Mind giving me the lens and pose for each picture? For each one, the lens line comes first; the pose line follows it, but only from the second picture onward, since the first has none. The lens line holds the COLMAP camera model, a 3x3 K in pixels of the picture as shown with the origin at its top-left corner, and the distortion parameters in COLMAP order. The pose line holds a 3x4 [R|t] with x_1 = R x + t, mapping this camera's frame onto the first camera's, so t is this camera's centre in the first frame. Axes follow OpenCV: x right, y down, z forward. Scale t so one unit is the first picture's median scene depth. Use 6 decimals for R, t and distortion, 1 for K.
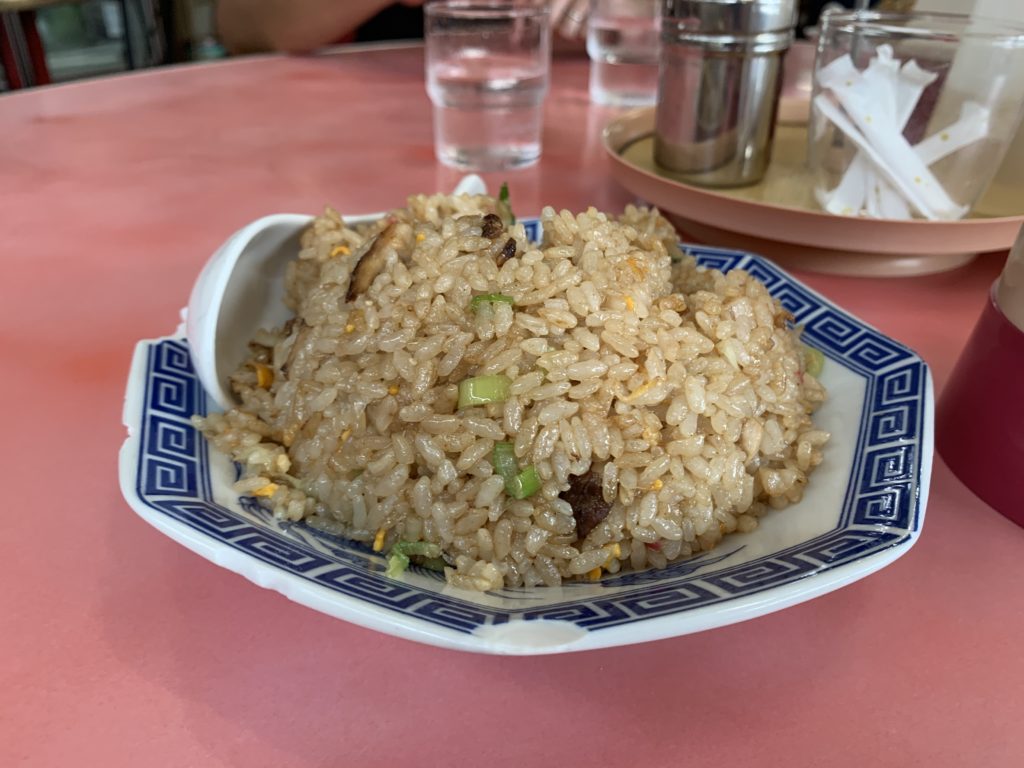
lens RADIAL K [[794.9, 0, 512.0], [0, 794.9, 384.0], [0, 0, 1]] dist [0.064148, -0.001772]
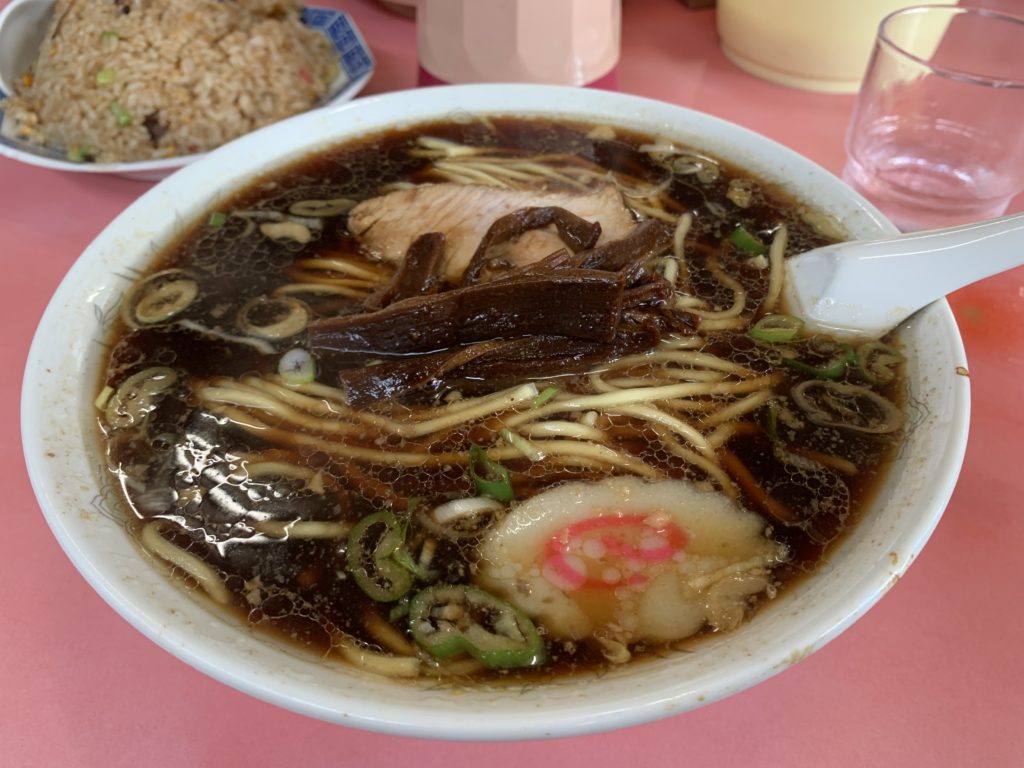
lens RADIAL K [[794.9, 0, 512.0], [0, 794.9, 384.0], [0, 0, 1]] dist [0.064148, -0.001772]
pose [[0.998381, -0.021613, -0.052611, 1.203888], [0.033782, 0.969488, 0.242799, 0.324035], [0.045758, -0.244183, 0.968649, -1.384853]]
